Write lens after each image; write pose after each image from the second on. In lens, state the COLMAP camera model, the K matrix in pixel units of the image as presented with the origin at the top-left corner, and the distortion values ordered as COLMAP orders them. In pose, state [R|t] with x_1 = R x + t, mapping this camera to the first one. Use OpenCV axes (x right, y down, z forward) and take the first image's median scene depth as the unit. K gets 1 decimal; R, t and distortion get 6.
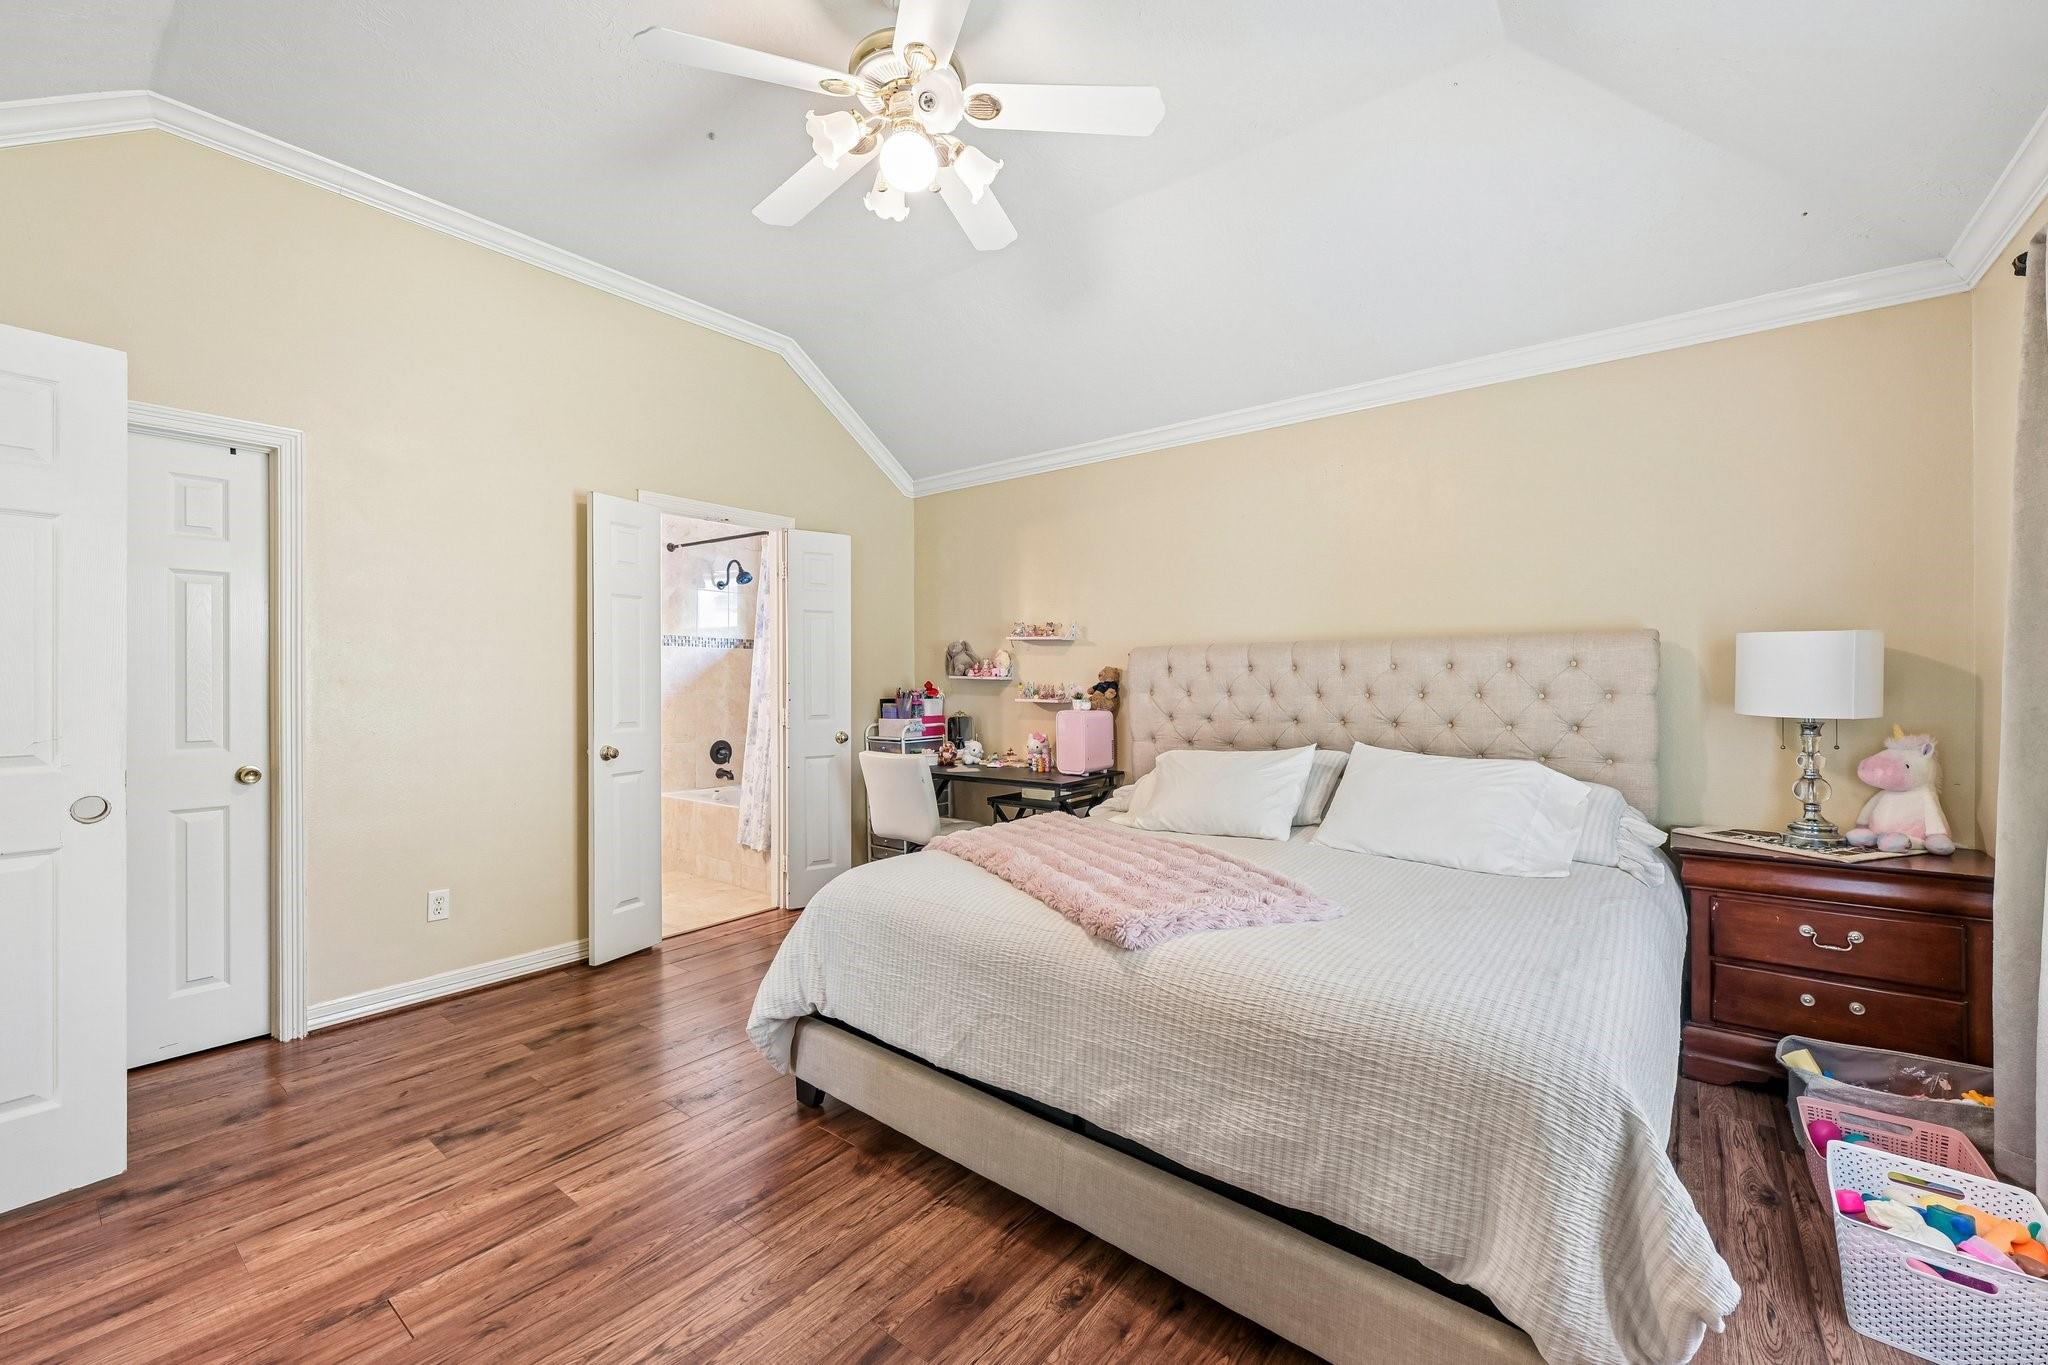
lens RADIAL K [[807.1, 0, 1022.1], [0, 807.1, 682.4], [0, 0, 1]] dist [-0.002909, 0.000109]
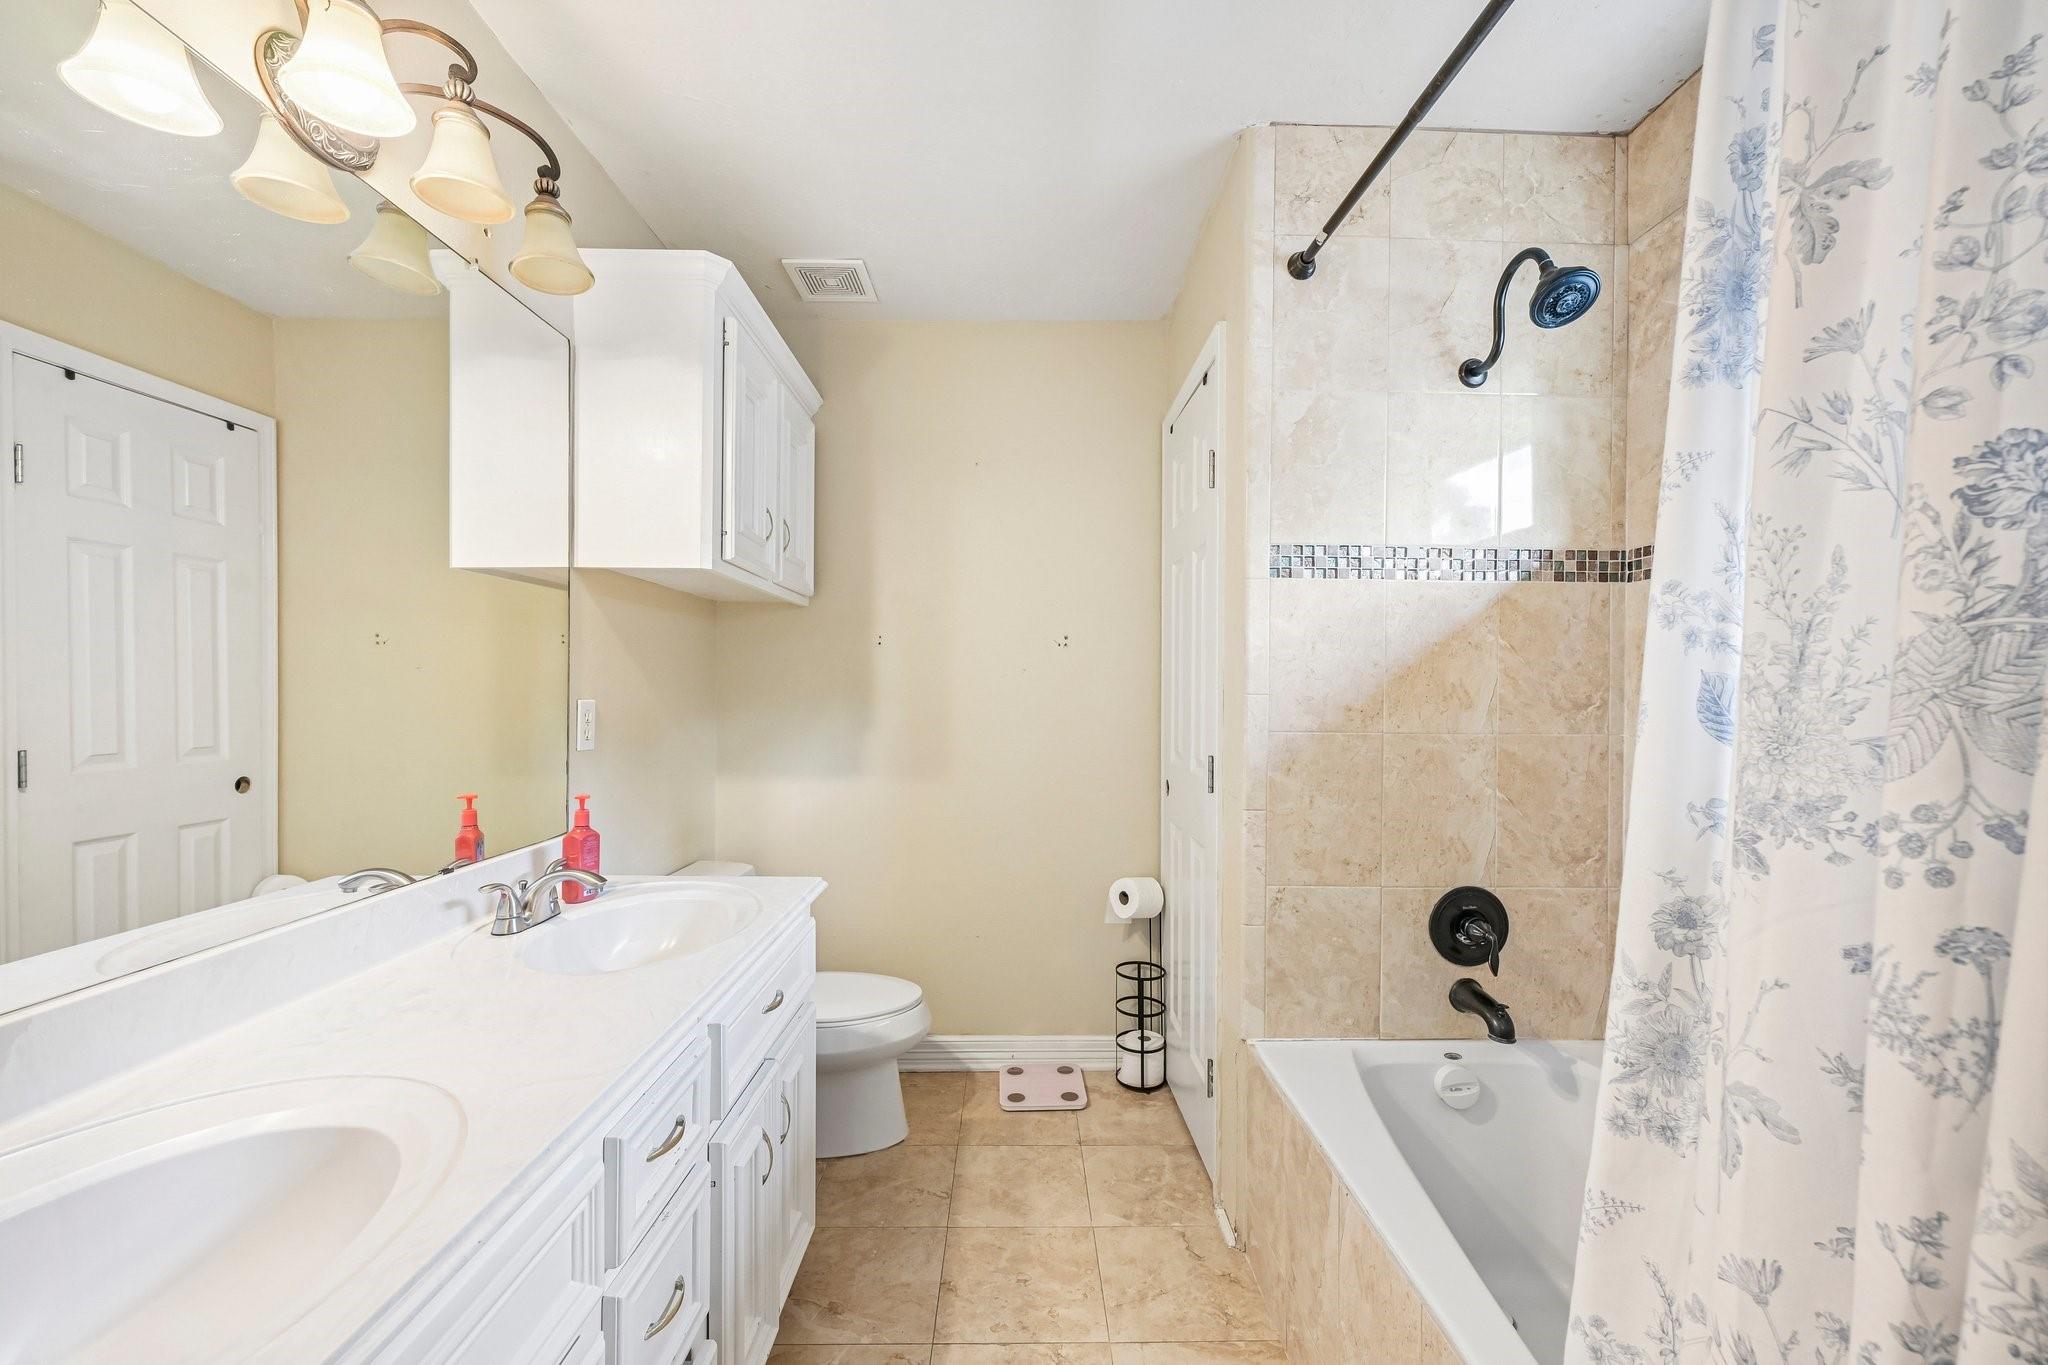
lens RADIAL K [[807.1, 0, 1026.2], [0, 807.1, 689.3], [0, 0, 1]] dist [-0.002909, 0.000109]
pose [[0.627440, 0.006323, -0.778639, -0.244916], [-0.008942, 0.999960, 0.000915, -0.000925], [0.778614, 0.006388, 0.627471, 0.687263]]
